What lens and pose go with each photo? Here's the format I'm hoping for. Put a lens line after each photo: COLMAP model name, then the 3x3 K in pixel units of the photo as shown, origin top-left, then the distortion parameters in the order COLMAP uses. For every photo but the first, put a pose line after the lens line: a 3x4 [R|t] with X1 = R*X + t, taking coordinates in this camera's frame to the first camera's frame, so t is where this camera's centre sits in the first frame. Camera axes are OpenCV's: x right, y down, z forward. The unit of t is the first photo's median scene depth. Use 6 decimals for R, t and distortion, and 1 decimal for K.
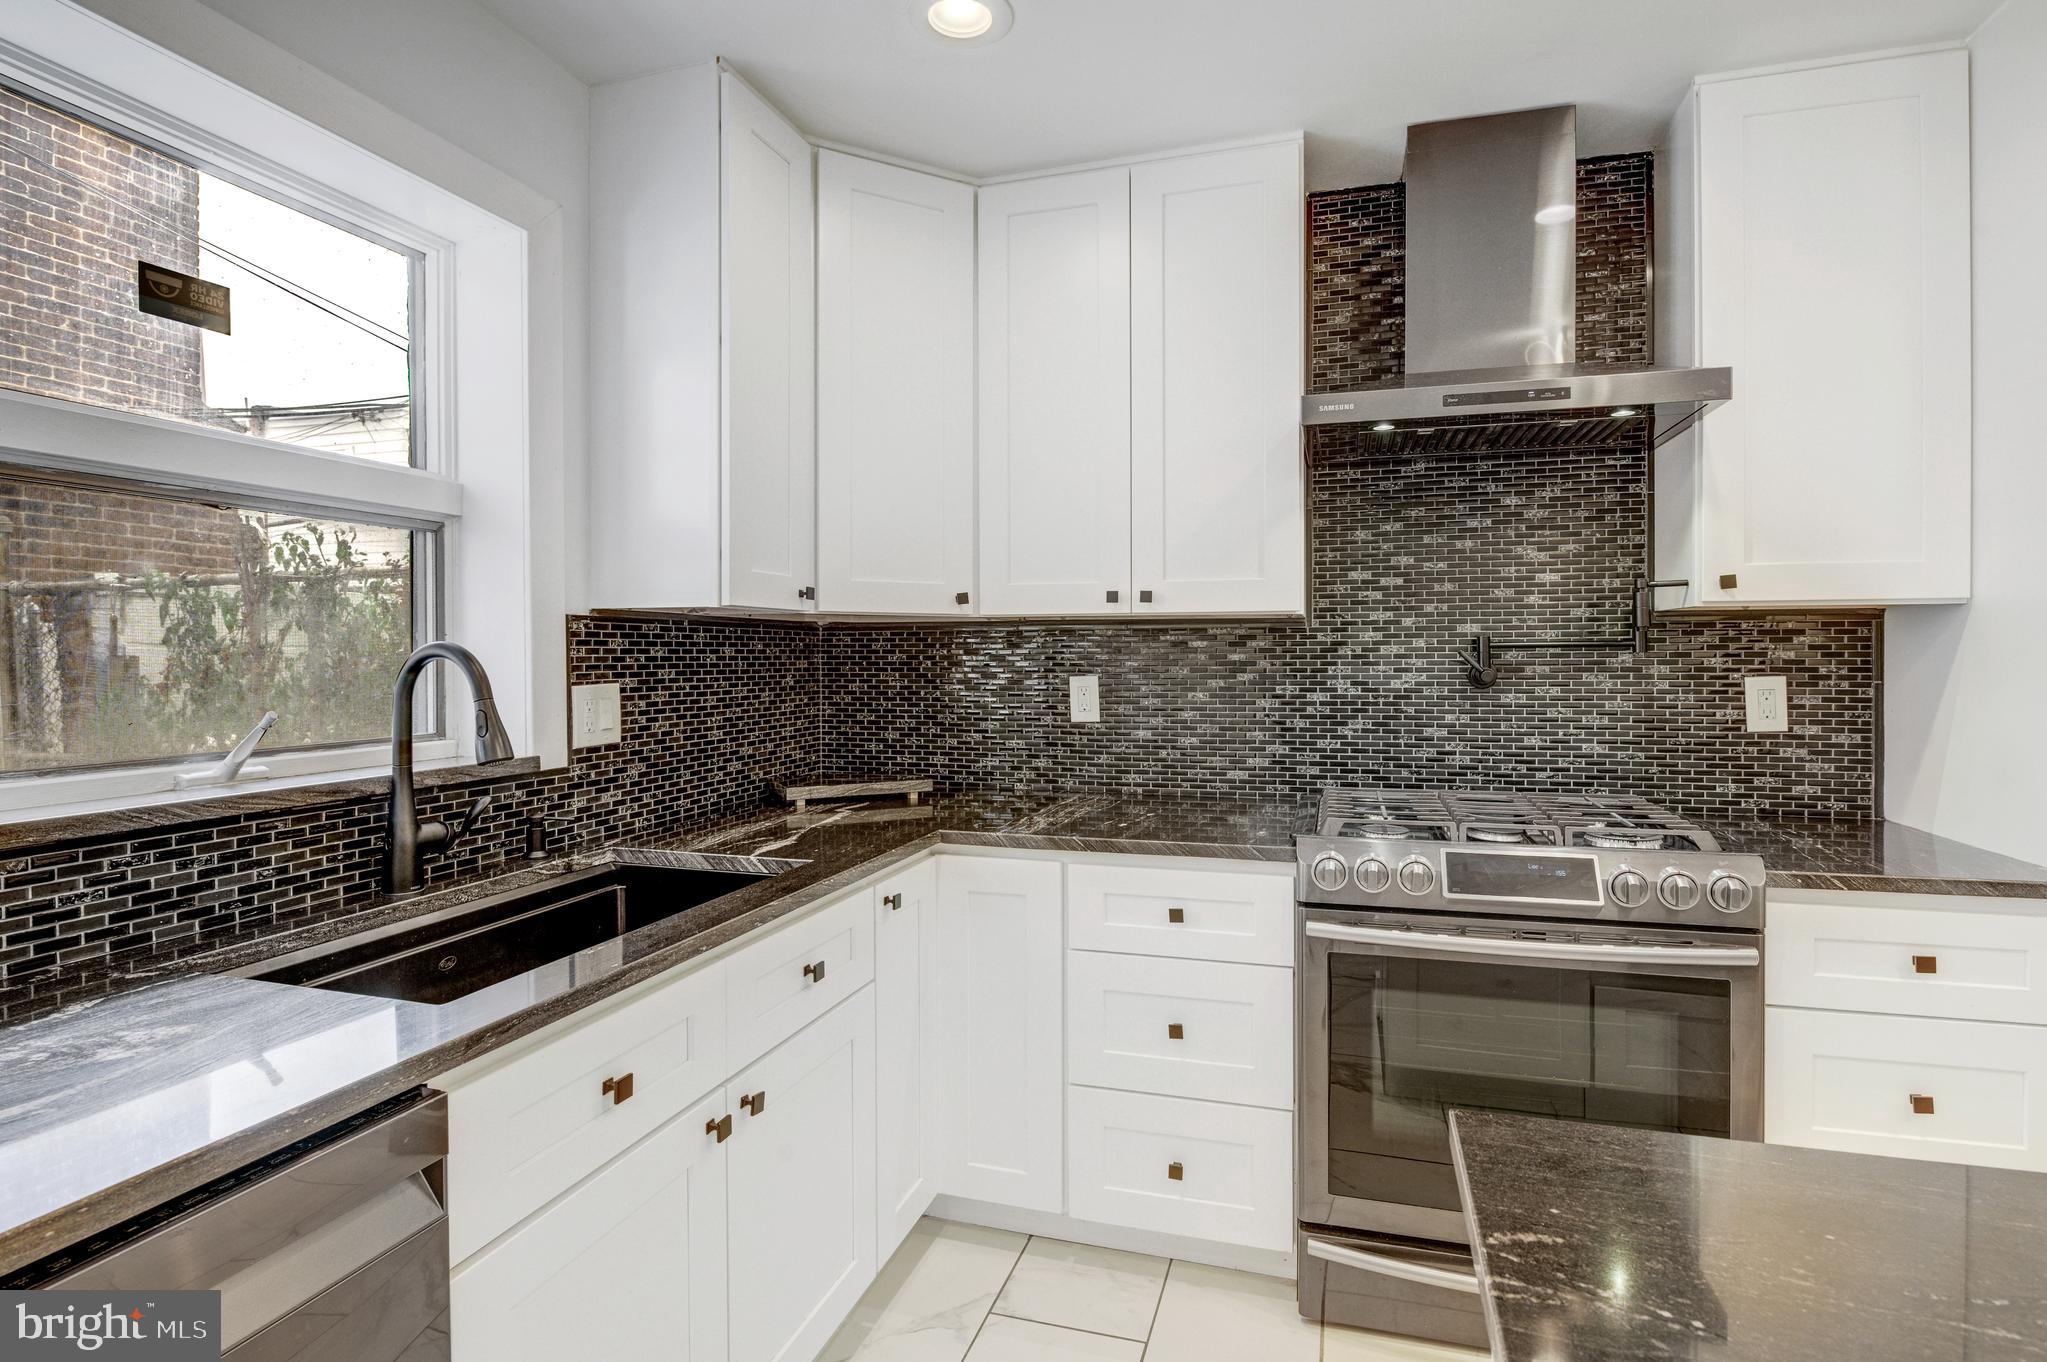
lens RADIAL K [[983.6, 0, 1004.6], [0, 983.6, 663.8], [0, 0, 1]] dist [-0.008158, -0.000501]
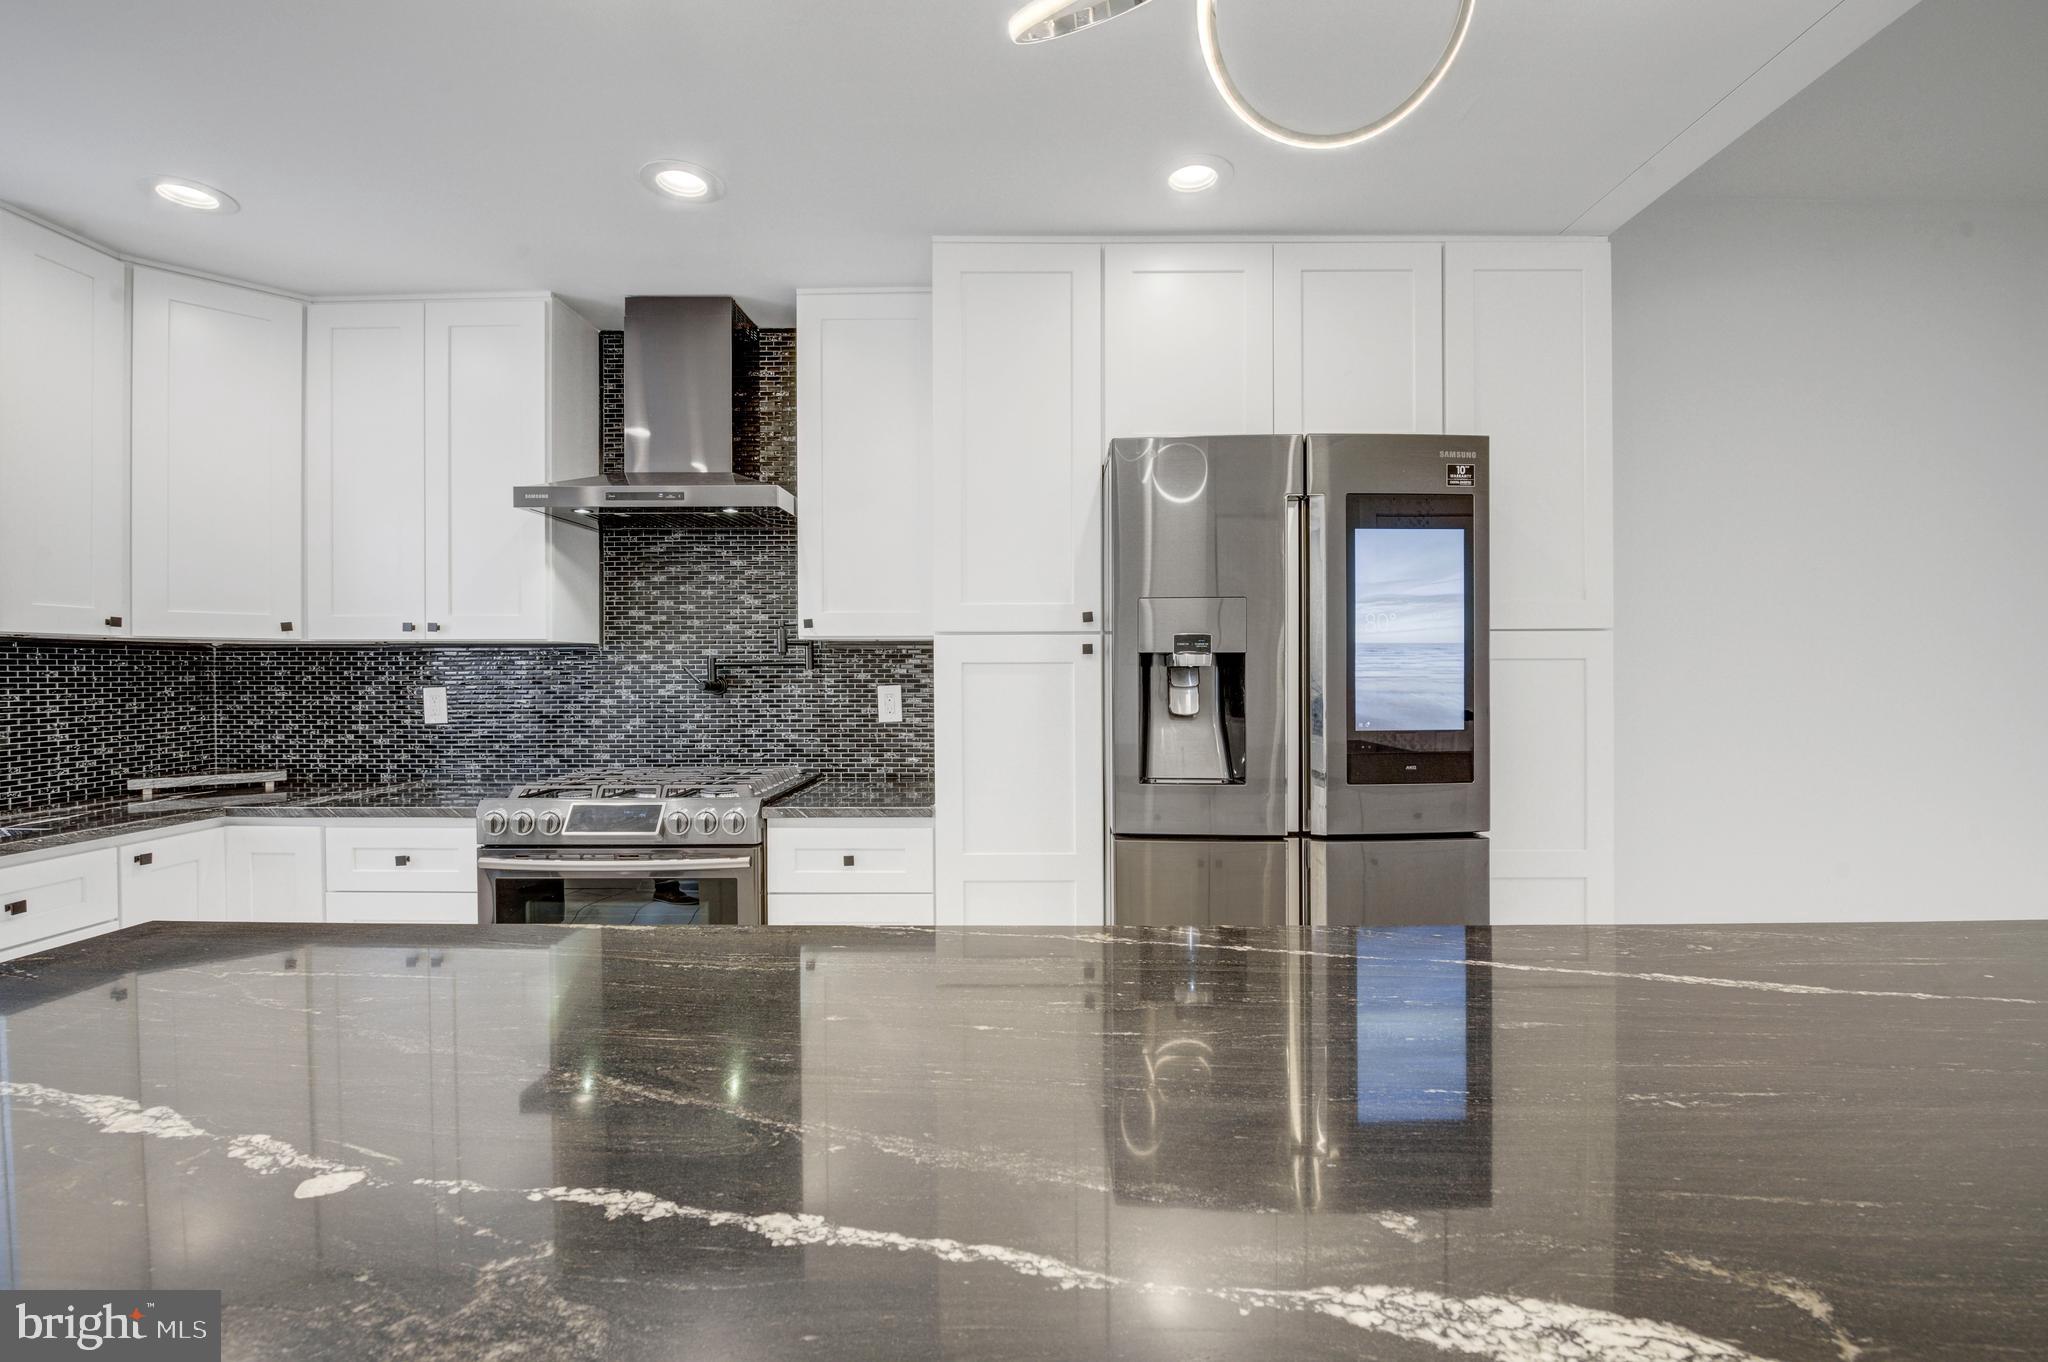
lens RADIAL K [[863.0, 0, 926.6], [0, 863.0, 681.4], [0, 0, 1]] dist [-0.015686, -0.000237]
pose [[0.964700, -0.002888, 0.263335, 0.454422], [0.001975, 0.999991, 0.003732, 0.001509], [-0.263343, -0.003080, 0.964697, -0.280378]]
